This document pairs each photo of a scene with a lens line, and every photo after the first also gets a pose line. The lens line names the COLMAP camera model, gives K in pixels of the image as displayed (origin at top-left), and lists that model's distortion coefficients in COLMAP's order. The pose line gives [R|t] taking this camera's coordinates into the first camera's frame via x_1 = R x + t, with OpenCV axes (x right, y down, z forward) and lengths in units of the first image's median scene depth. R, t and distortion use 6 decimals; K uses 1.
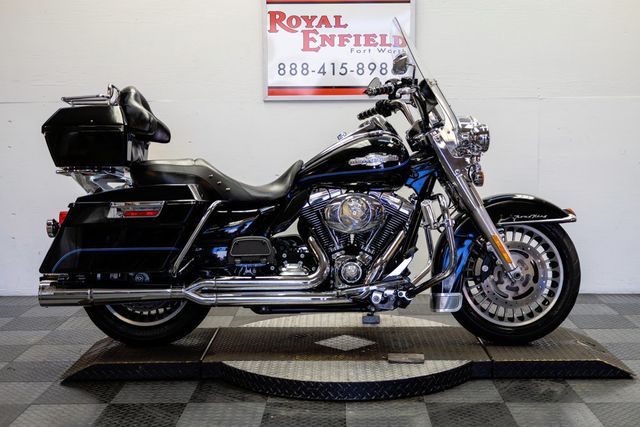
lens RADIAL K [[906.1, 0, 320.0], [0, 906.1, 213.5], [0, 0, 1]] dist [0.030558, -0.045416]
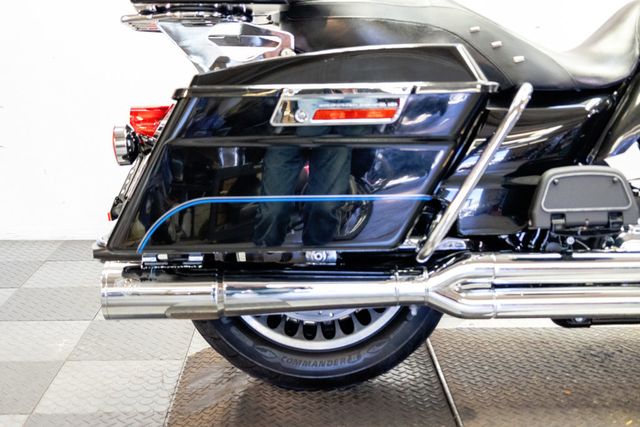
lens RADIAL K [[906.1, 0, 320.0], [0, 906.1, 213.5], [0, 0, 1]] dist [0.030558, -0.045416]
pose [[0.999089, 0.000340, 0.042670, -0.215749], [-0.005454, 0.992785, 0.119788, -0.004342], [-0.042321, -0.119911, 0.991882, 0.546726]]
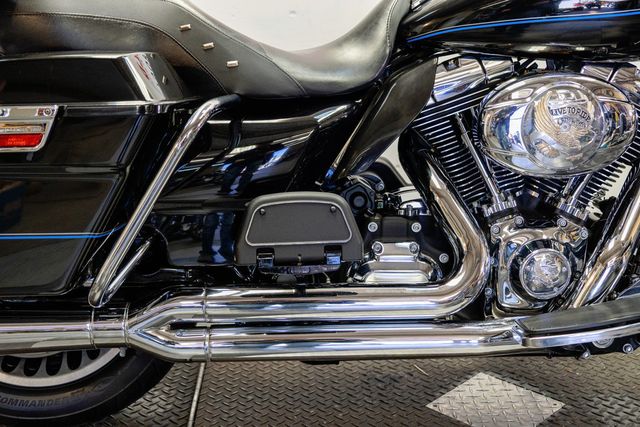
lens RADIAL K [[906.1, 0, 320.0], [0, 906.1, 213.5], [0, 0, 1]] dist [0.030558, -0.045416]
pose [[0.999107, -0.003916, 0.042061, -0.080603], [-0.004066, 0.982153, 0.188040, -0.036318], [-0.042047, -0.188043, 0.981260, 0.606159]]
